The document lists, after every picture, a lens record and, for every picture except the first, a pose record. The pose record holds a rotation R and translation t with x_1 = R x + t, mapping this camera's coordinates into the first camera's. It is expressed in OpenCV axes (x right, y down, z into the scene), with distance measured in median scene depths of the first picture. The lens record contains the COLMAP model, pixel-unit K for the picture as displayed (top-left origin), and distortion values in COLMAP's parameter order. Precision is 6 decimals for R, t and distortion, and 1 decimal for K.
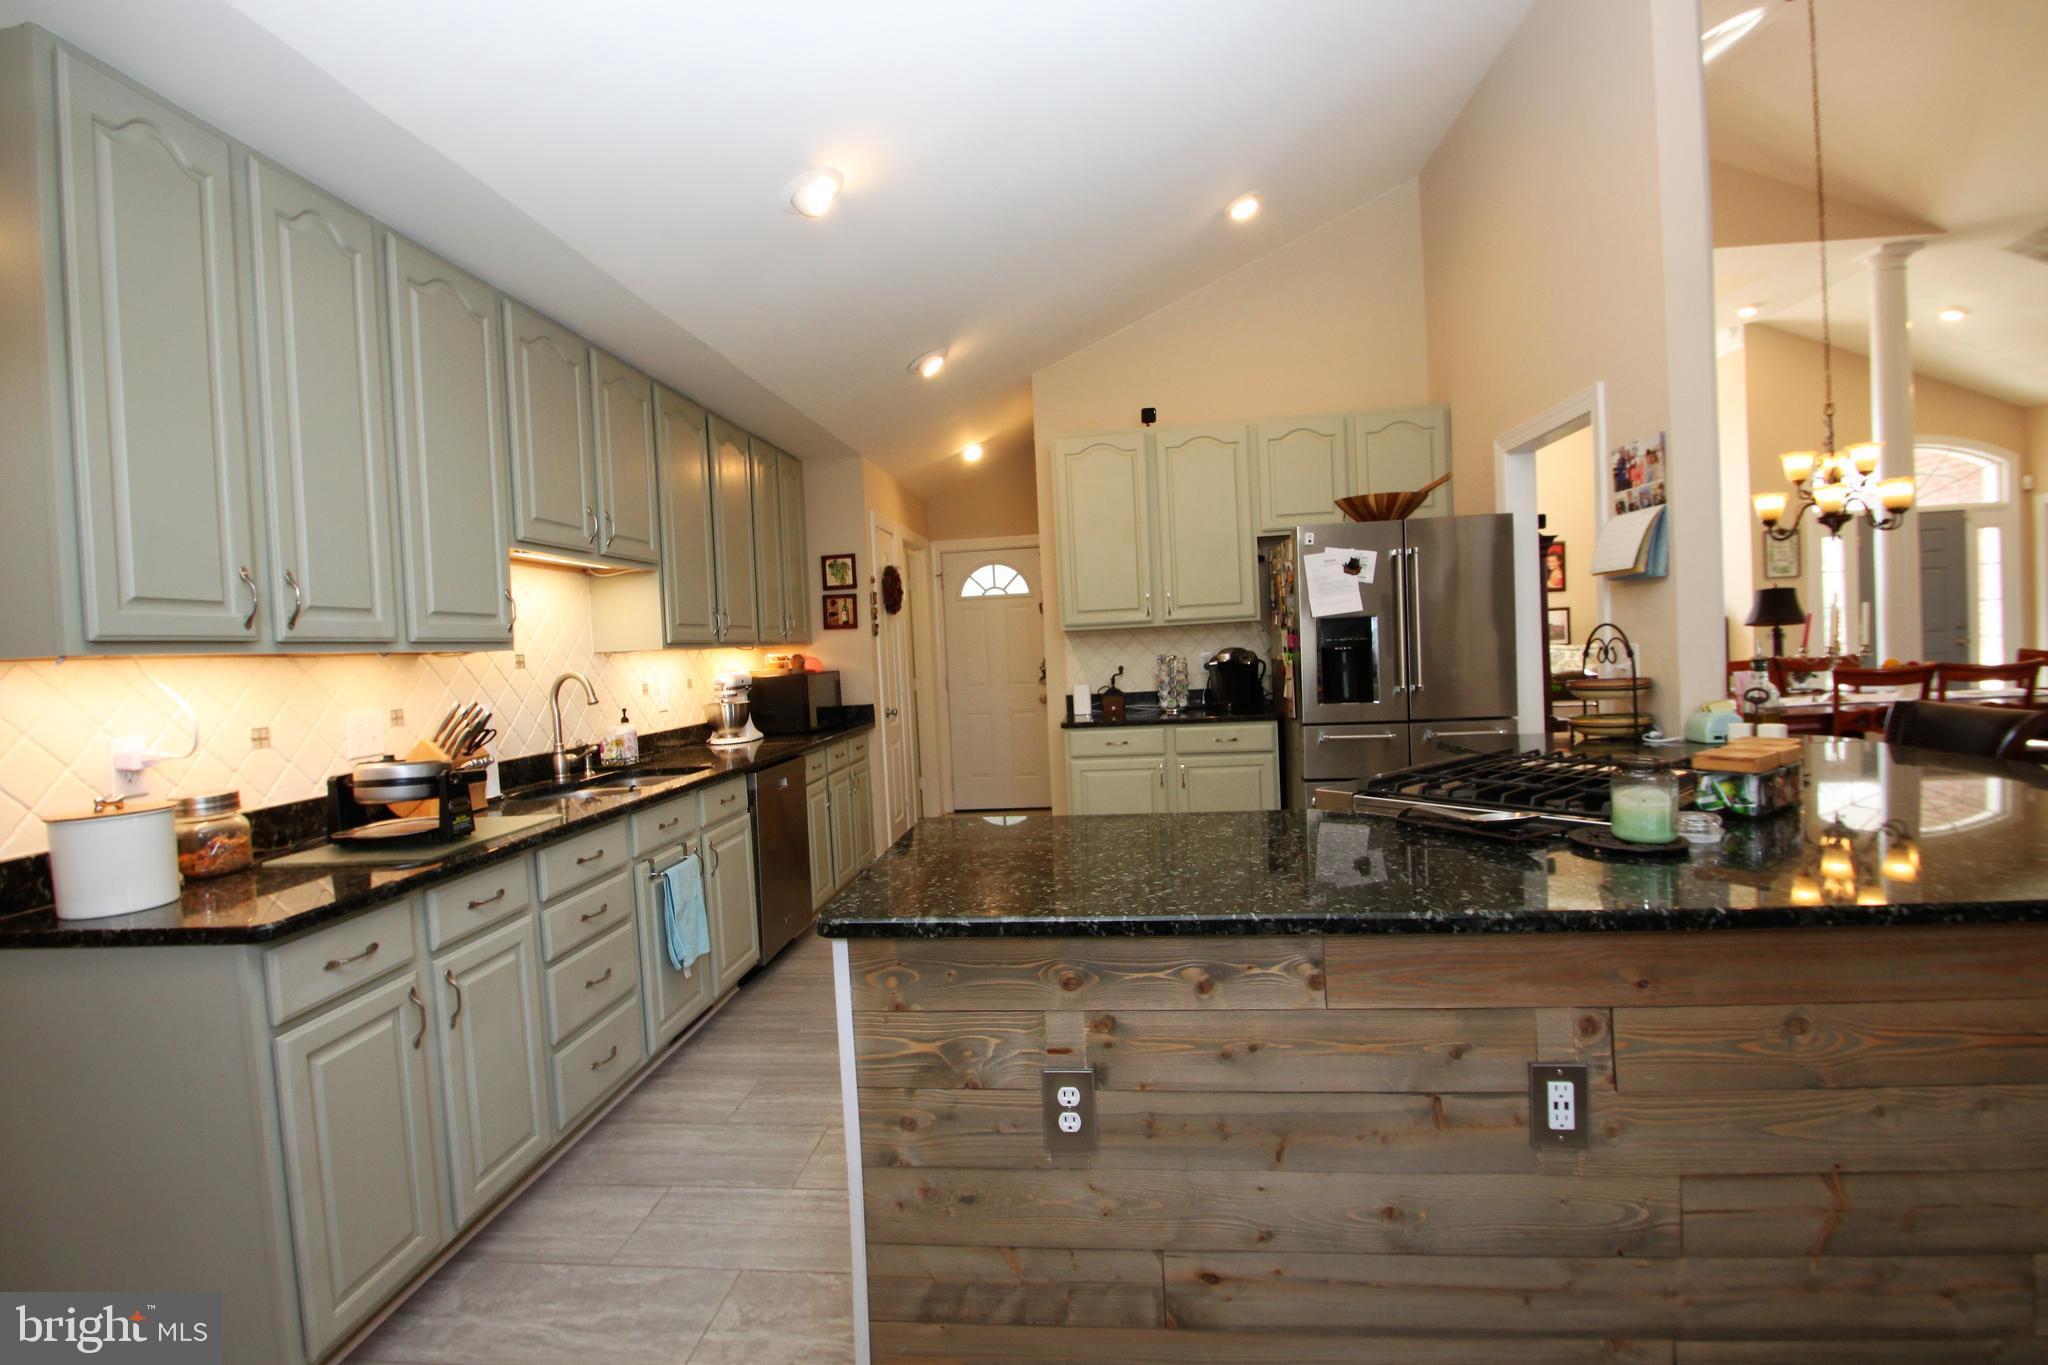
lens RADIAL K [[944.9, 0, 1008.9], [0, 944.9, 664.9], [0, 0, 1]] dist [0.003840, -0.012565]
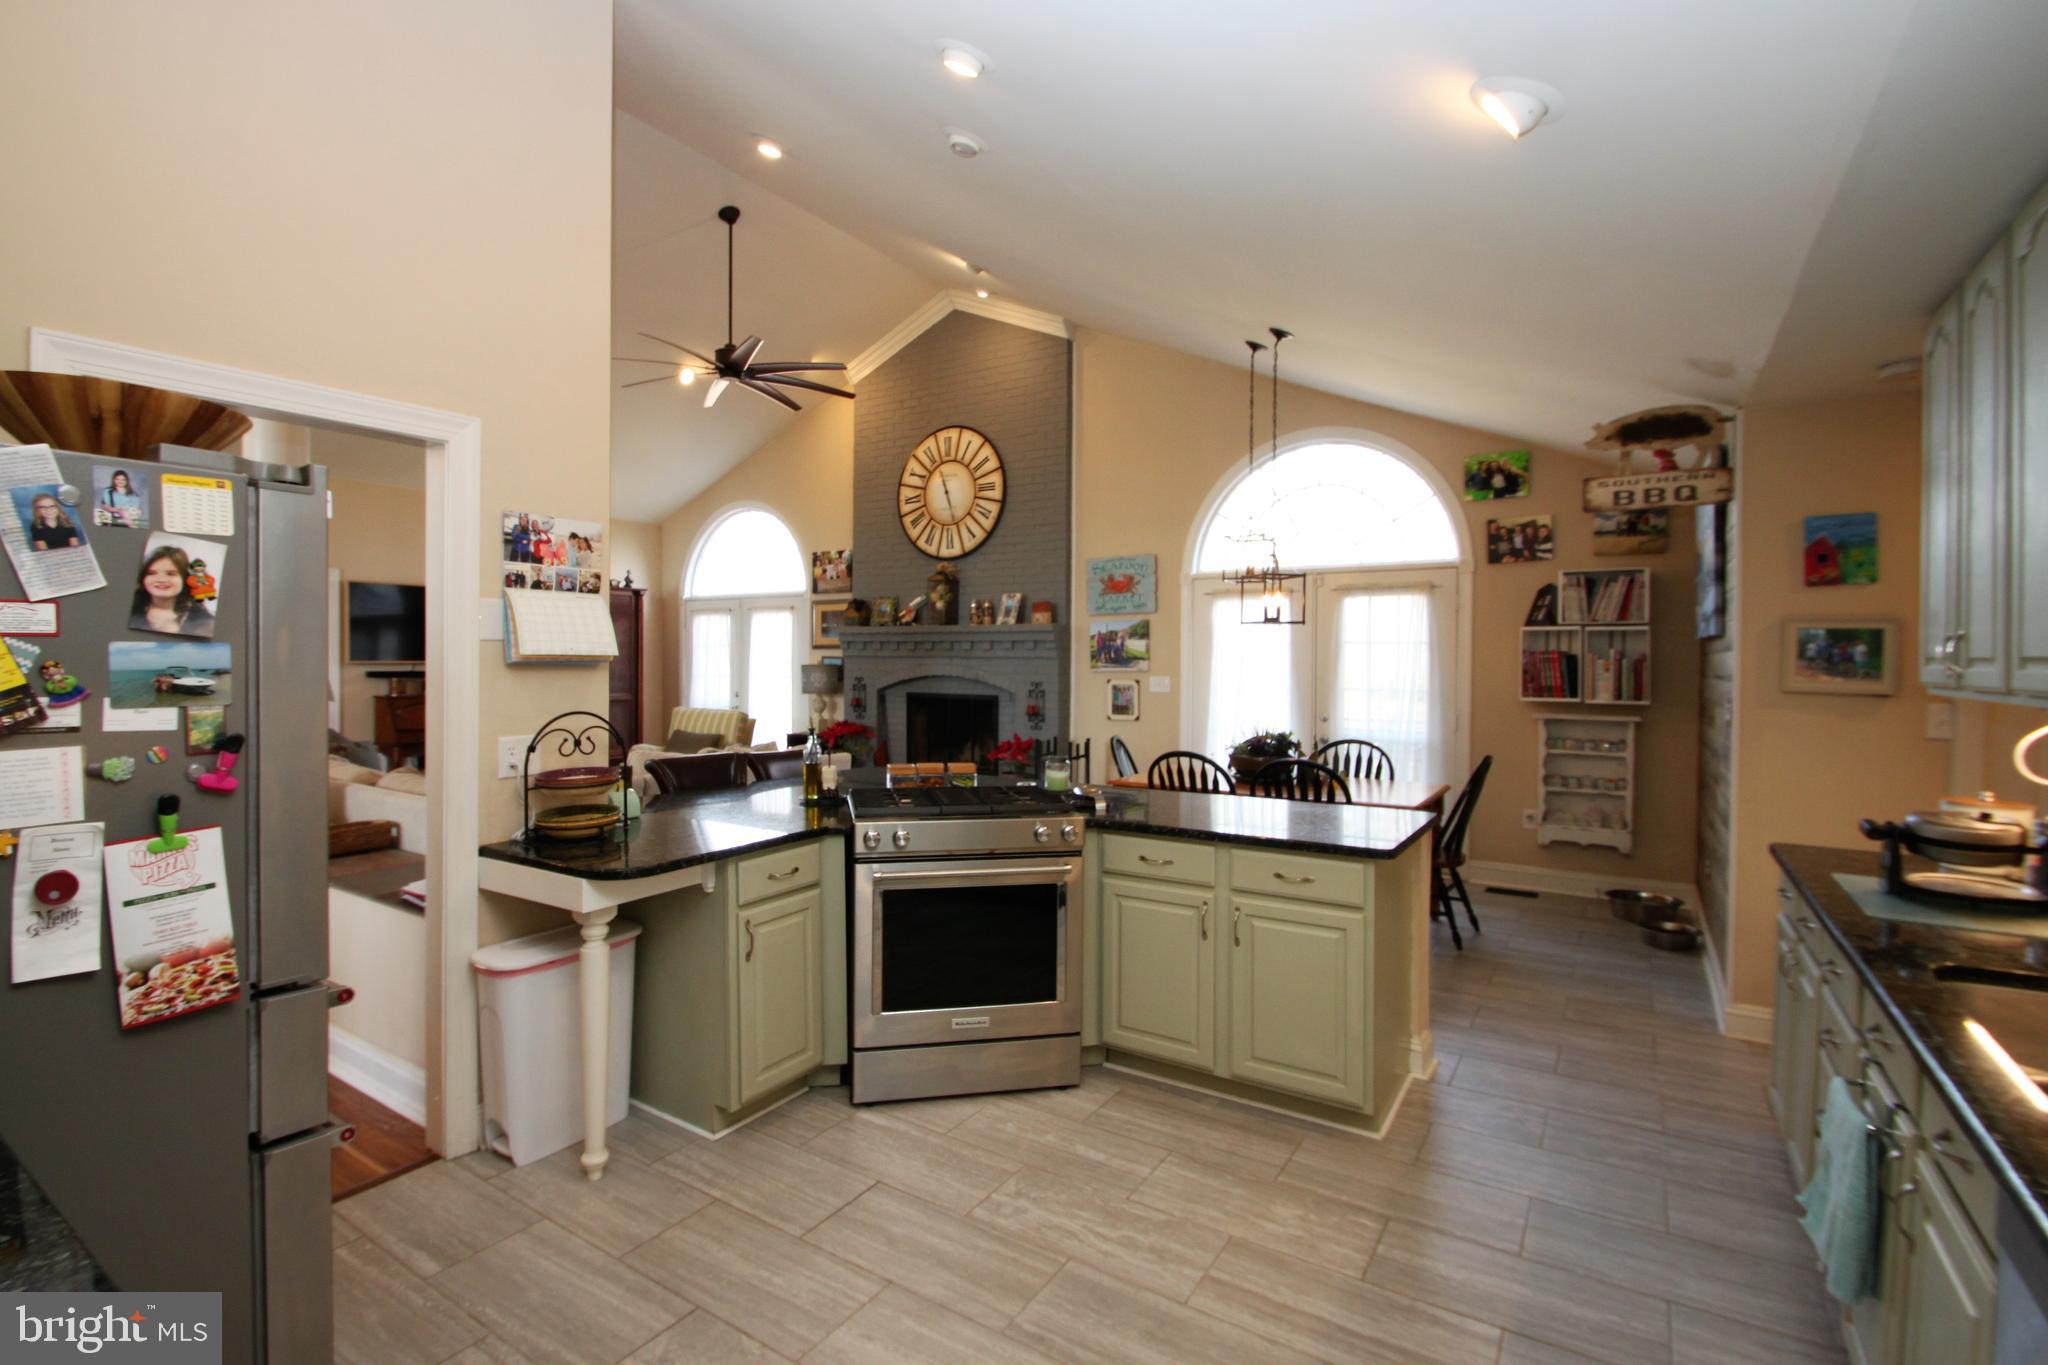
lens RADIAL K [[944.9, 0, 1002.4], [0, 944.9, 674.1], [0, 0, 1]] dist [0.003840, -0.012565]
pose [[-0.889108, 0.035754, 0.456298, -0.111037], [0.046371, 0.998851, 0.012089, -0.053895], [-0.455342, 0.031907, -0.889745, 1.208984]]
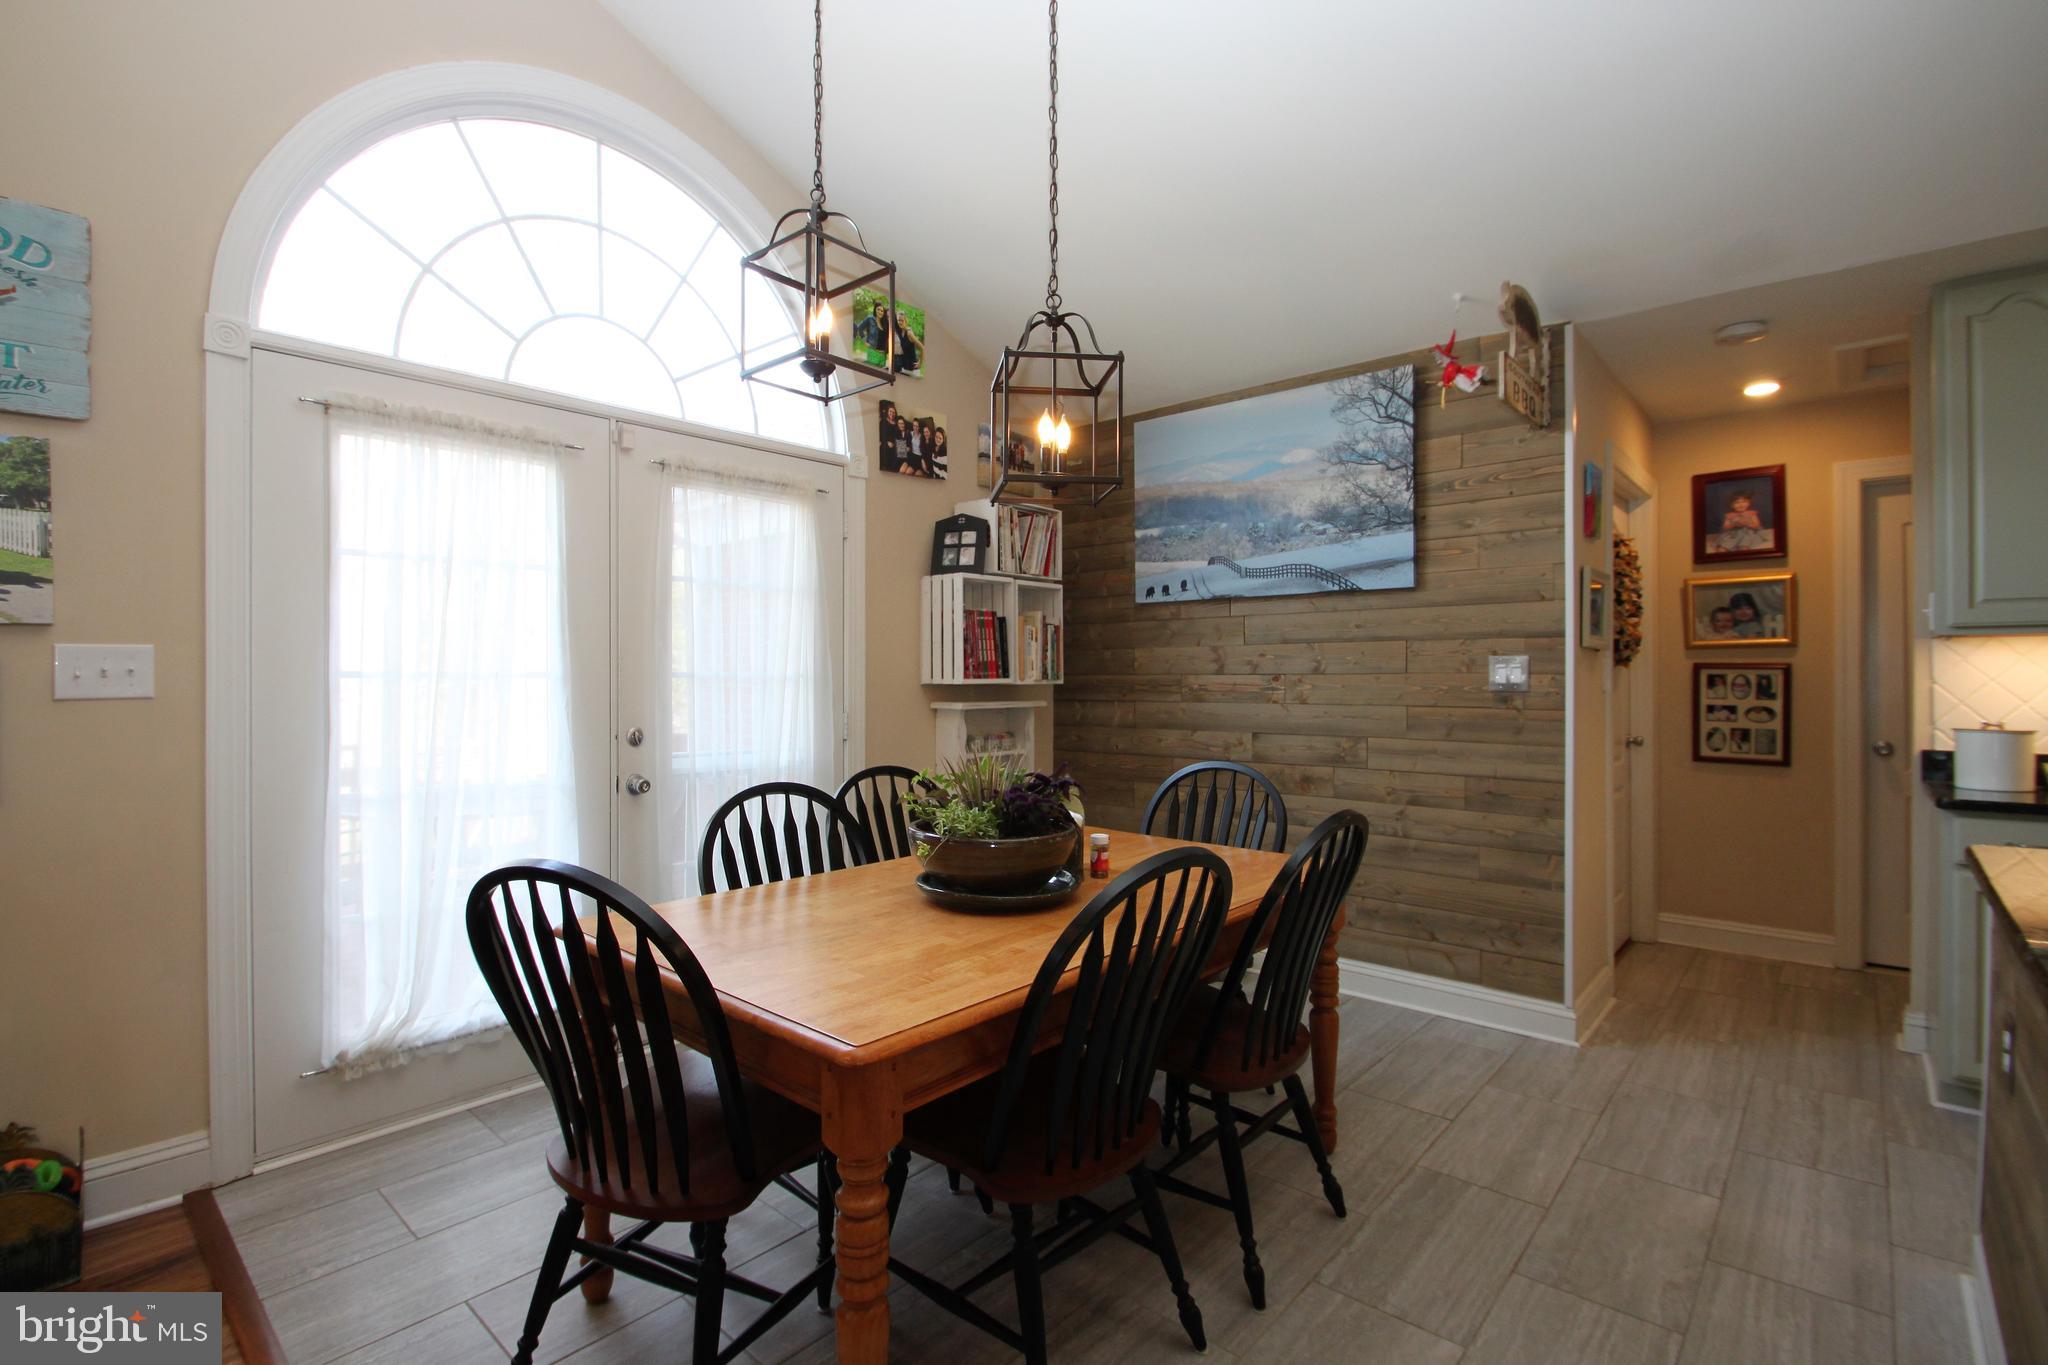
lens RADIAL K [[944.9, 0, 1007.8], [0, 944.9, 676.8], [0, 0, 1]] dist [0.003840, -0.012565]
pose [[-0.579458, 0.049307, -0.813509, 0.550774], [0.013562, 0.998613, 0.050867, -0.017072], [0.814889, 0.018442, -0.579323, 0.221802]]
